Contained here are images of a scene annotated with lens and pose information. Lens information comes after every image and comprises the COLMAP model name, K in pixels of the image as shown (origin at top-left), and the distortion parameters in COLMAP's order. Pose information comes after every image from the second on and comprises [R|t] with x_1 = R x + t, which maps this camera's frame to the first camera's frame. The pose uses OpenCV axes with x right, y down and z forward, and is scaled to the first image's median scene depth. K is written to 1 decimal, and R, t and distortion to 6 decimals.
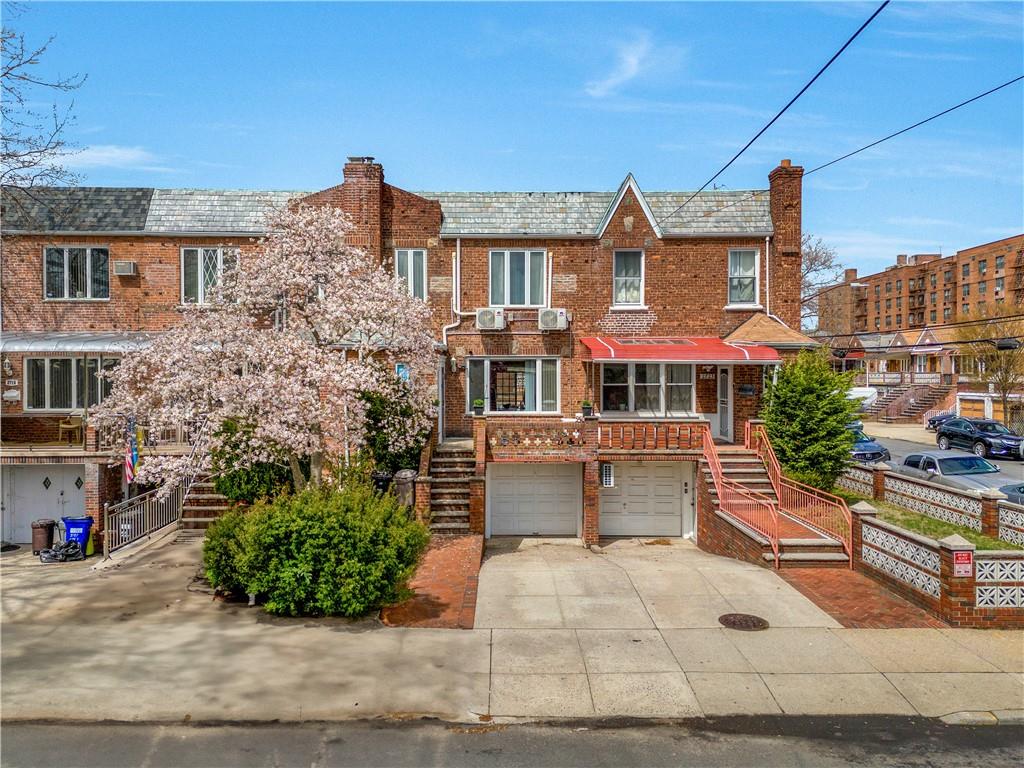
lens RADIAL K [[709.3, 0, 512.0], [0, 709.3, 384.0], [0, 0, 1]] dist [0.026748, -0.004881]
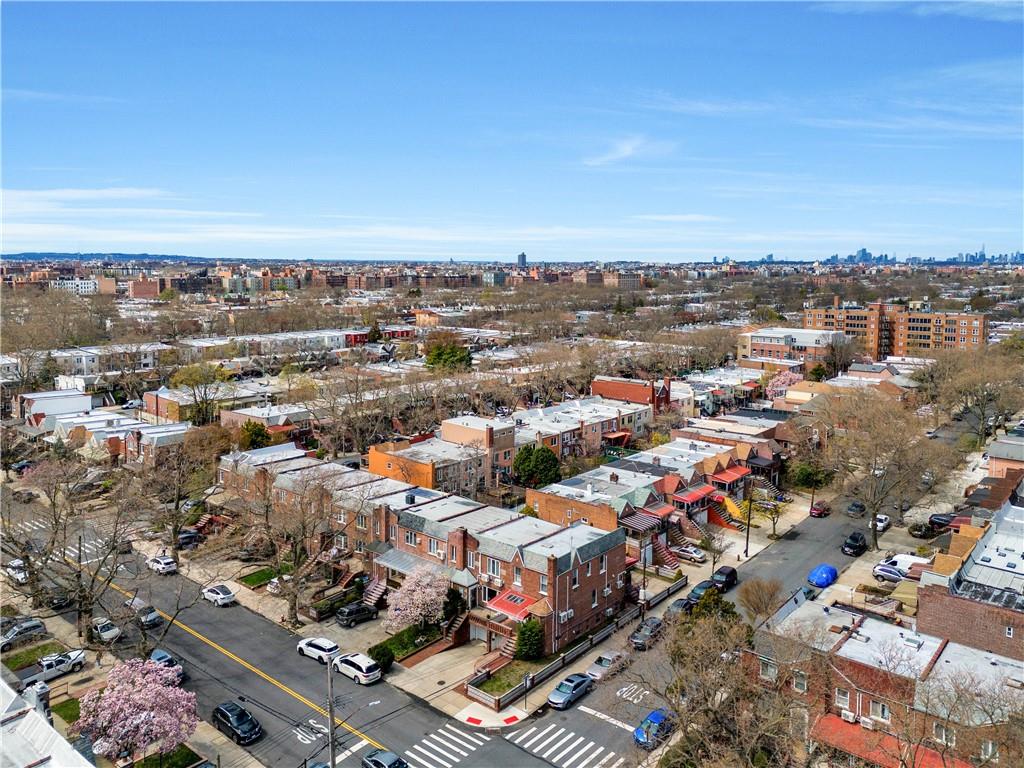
lens RADIAL K [[737.1, 0, 512.1], [0, 737.1, 371.8], [0, 0, 1]] dist [0.011764, 0.004422]
pose [[0.767660, 0.088514, -0.634715, 2.391705], [-0.016162, 0.992775, 0.118899, -1.601140], [0.640654, -0.081015, 0.763544, -1.737332]]
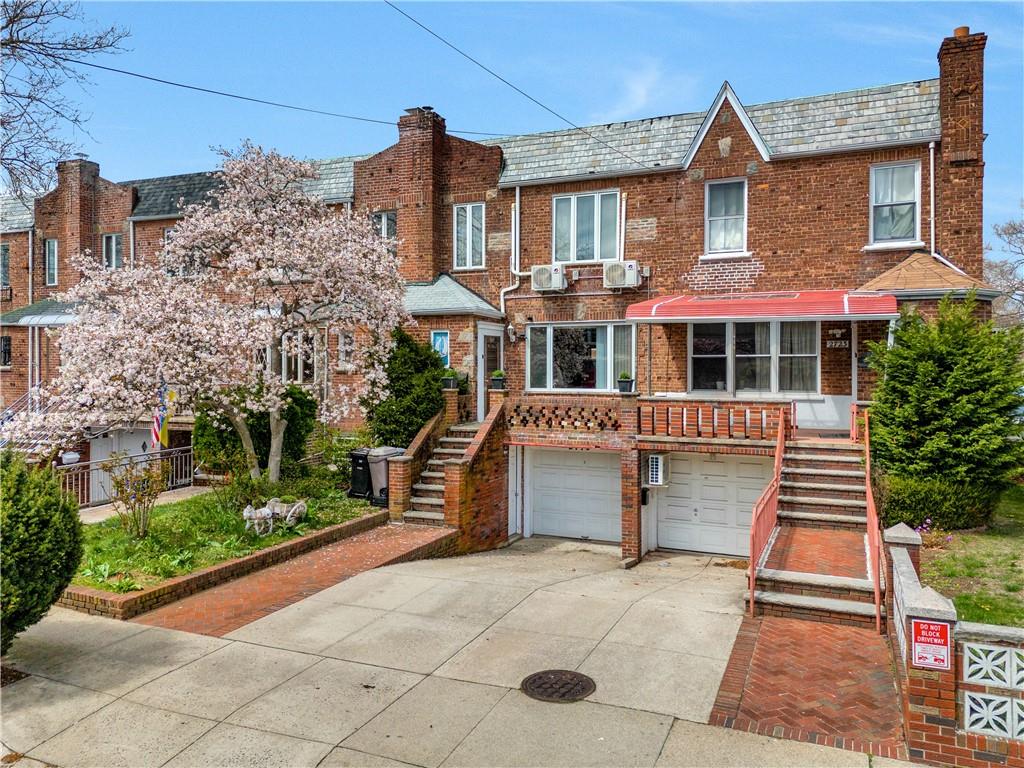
lens RADIAL K [[737.1, 0, 512.1], [0, 737.1, 371.8], [0, 0, 1]] dist [0.011764, 0.004422]
pose [[0.920100, 0.003539, -0.391668, 0.268082], [-0.006884, 0.999951, -0.007135, 0.025753], [0.391624, 0.009261, 0.920079, 0.176391]]
